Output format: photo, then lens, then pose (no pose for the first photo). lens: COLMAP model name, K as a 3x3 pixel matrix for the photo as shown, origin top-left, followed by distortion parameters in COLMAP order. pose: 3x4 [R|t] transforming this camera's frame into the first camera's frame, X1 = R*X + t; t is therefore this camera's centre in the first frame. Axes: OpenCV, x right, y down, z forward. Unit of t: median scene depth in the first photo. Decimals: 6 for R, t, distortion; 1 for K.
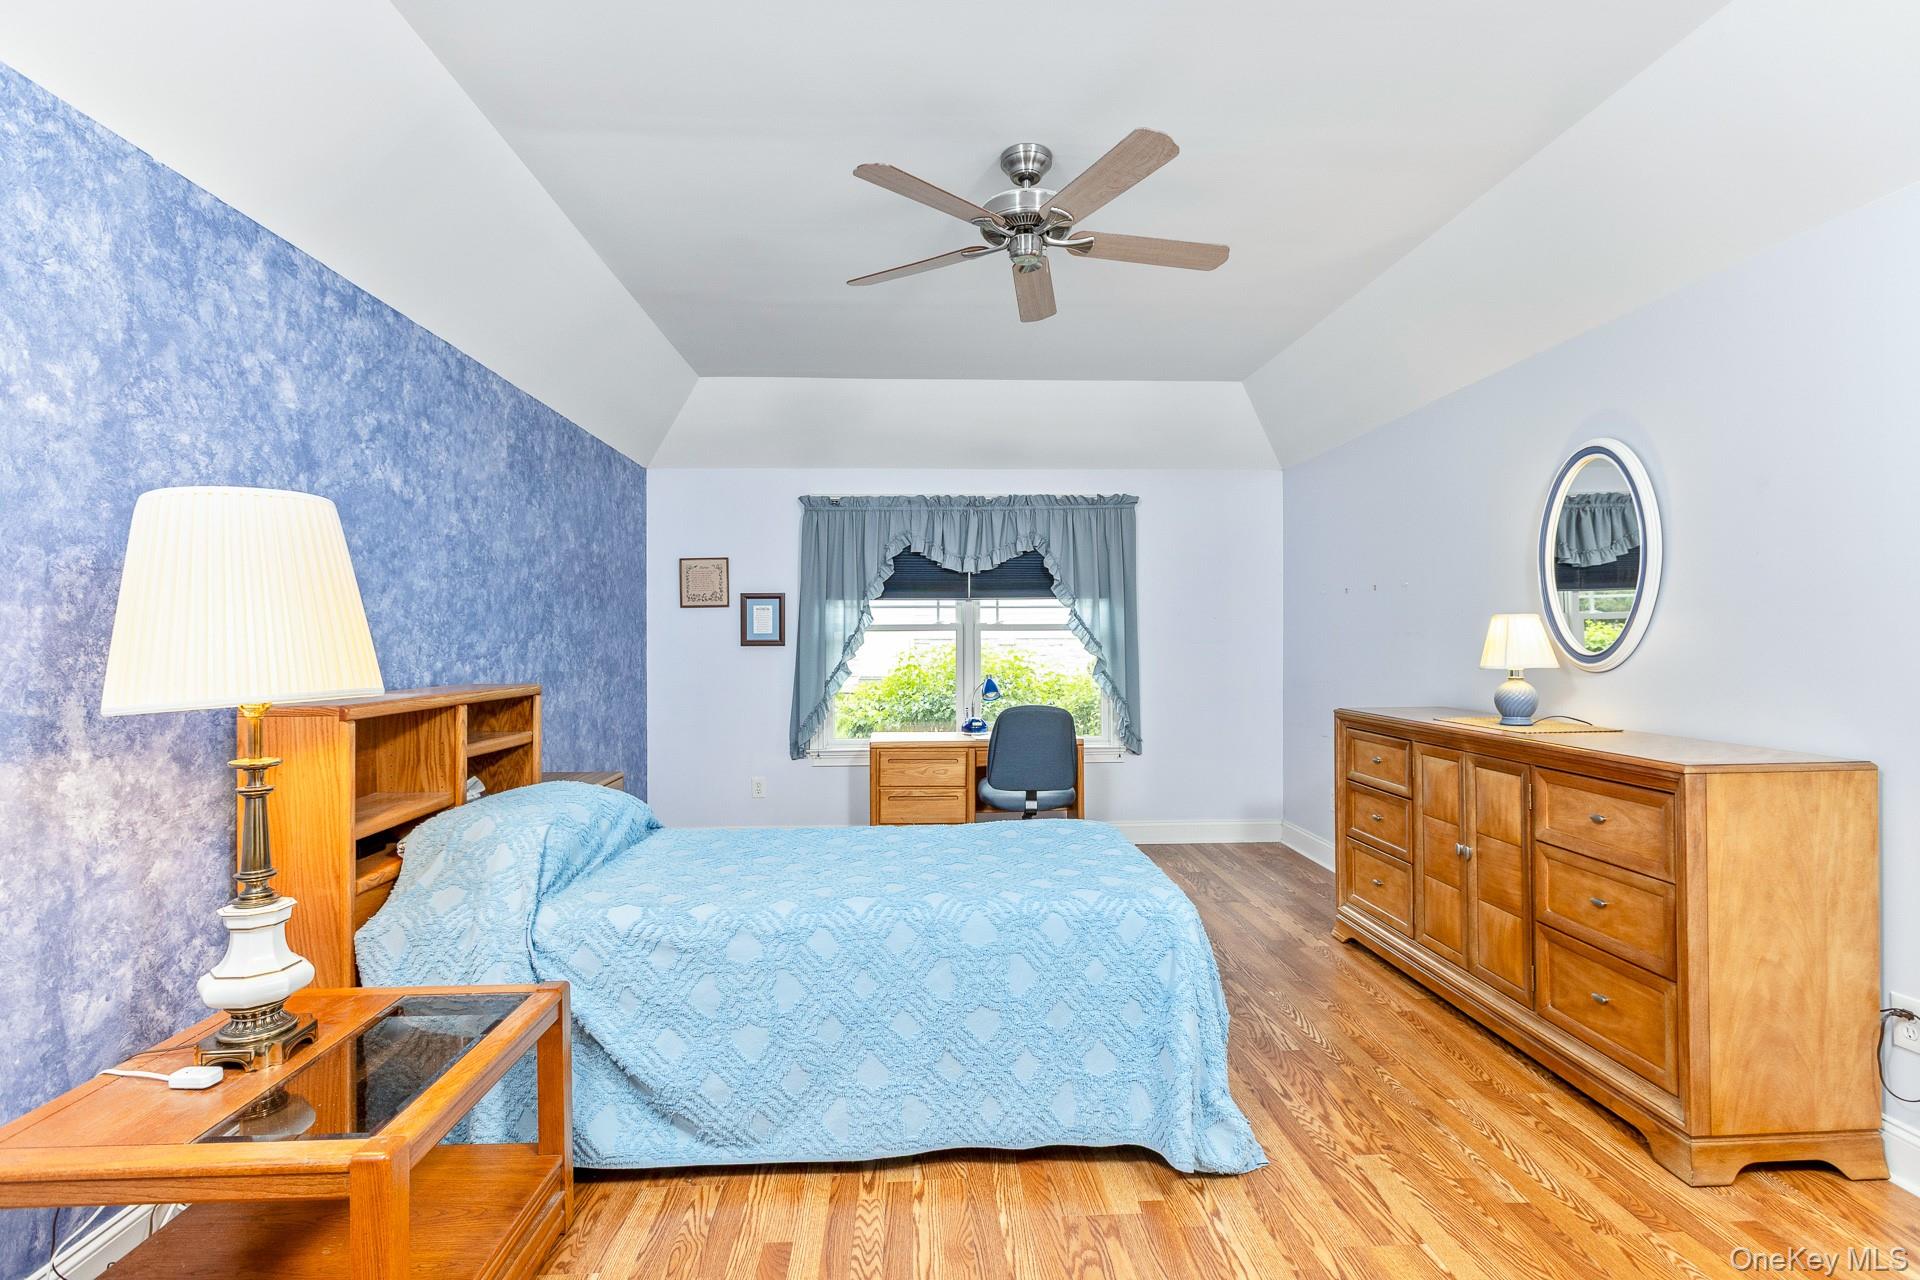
lens RADIAL K [[895.3, 0, 961.1], [0, 895.3, 632.8], [0, 0, 1]] dist [0.007846, -0.001124]
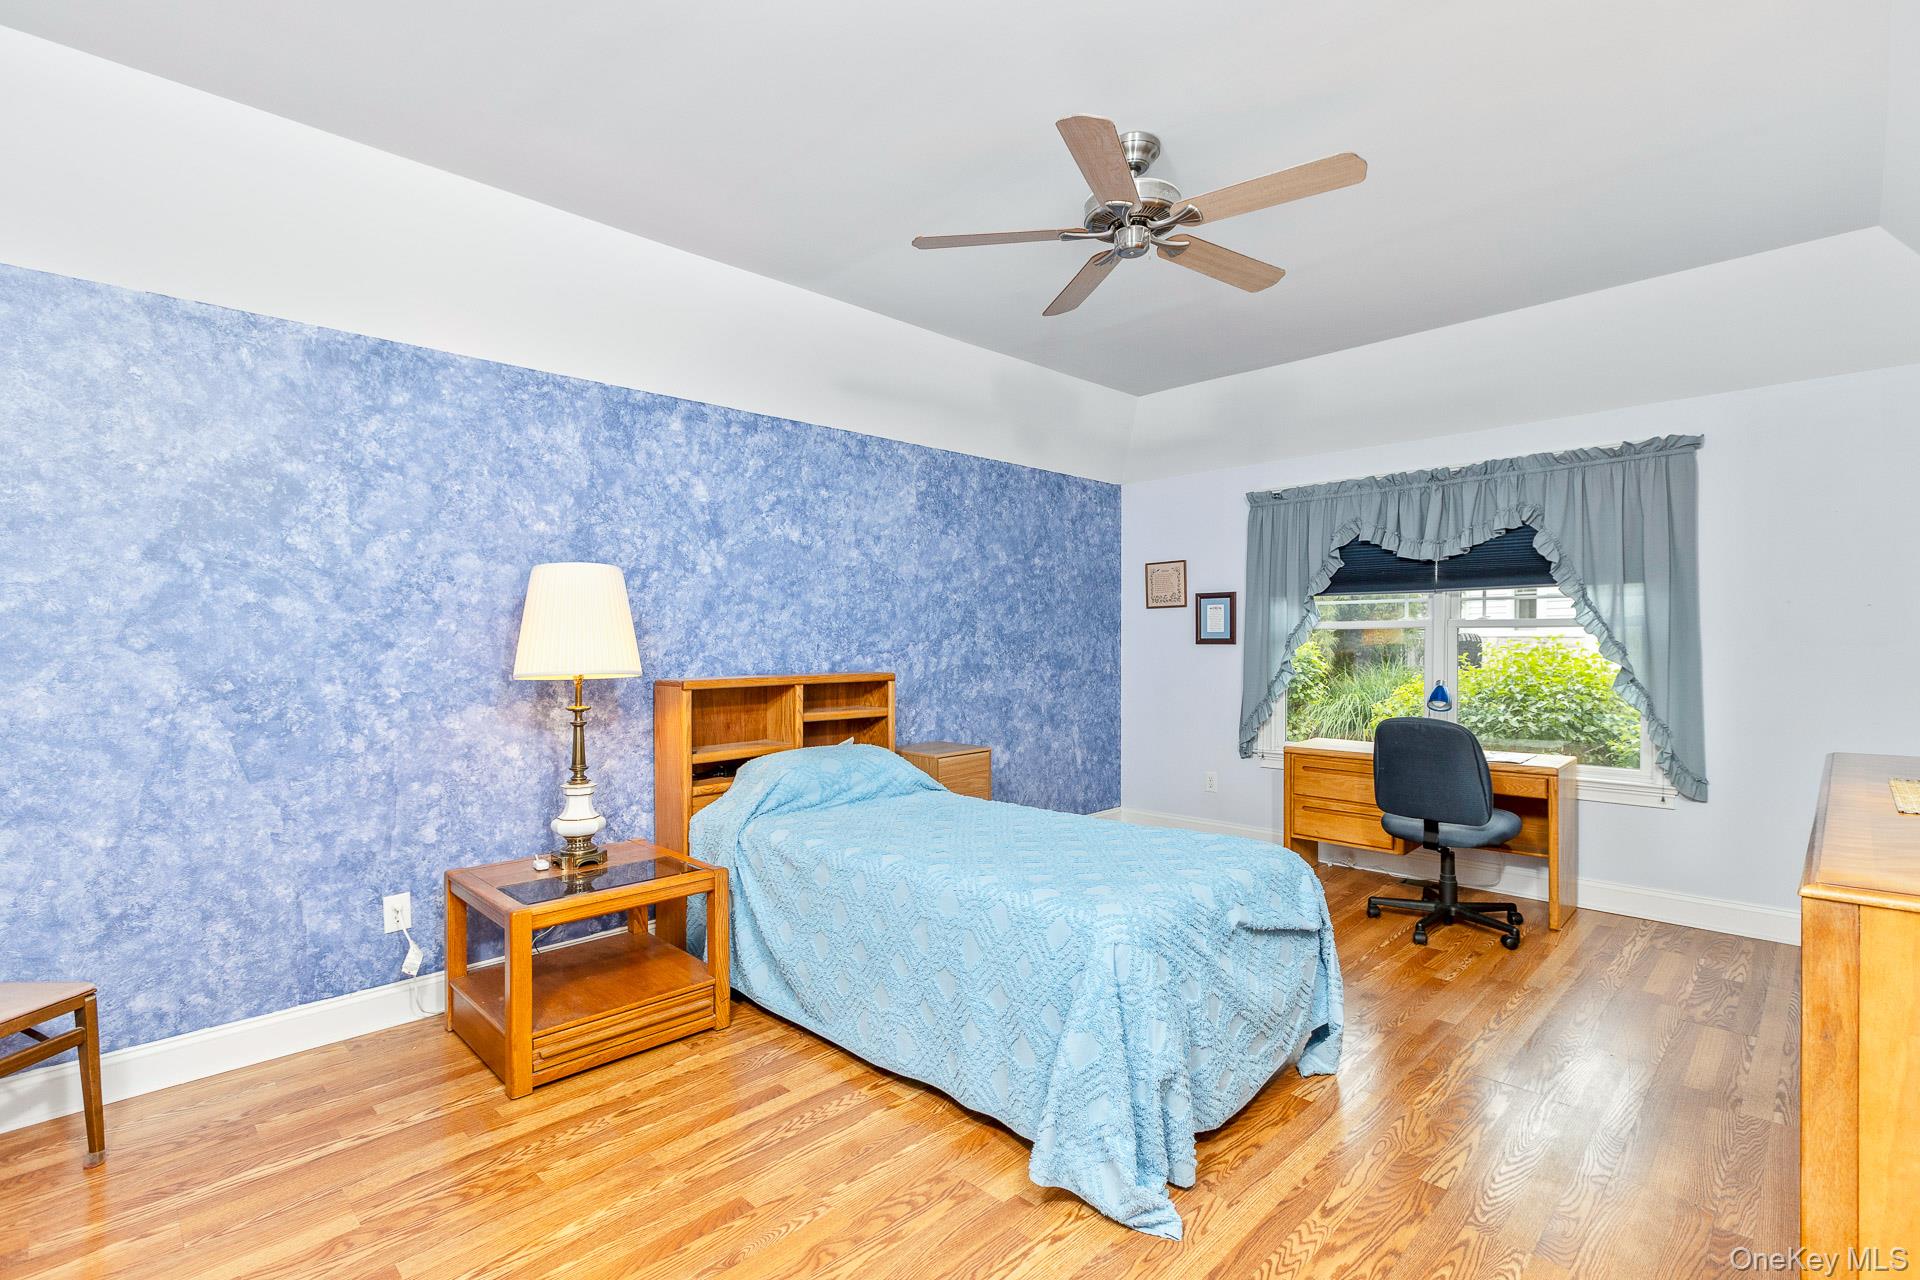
lens RADIAL K [[895.3, 0, 966.5], [0, 895.3, 634.8], [0, 0, 1]] dist [0.007846, -0.001124]
pose [[0.674615, -0.000036, -0.738169, 0.663417], [0.007020, 0.999955, 0.006367, -0.008787], [0.738136, -0.009478, 0.674585, 0.198270]]
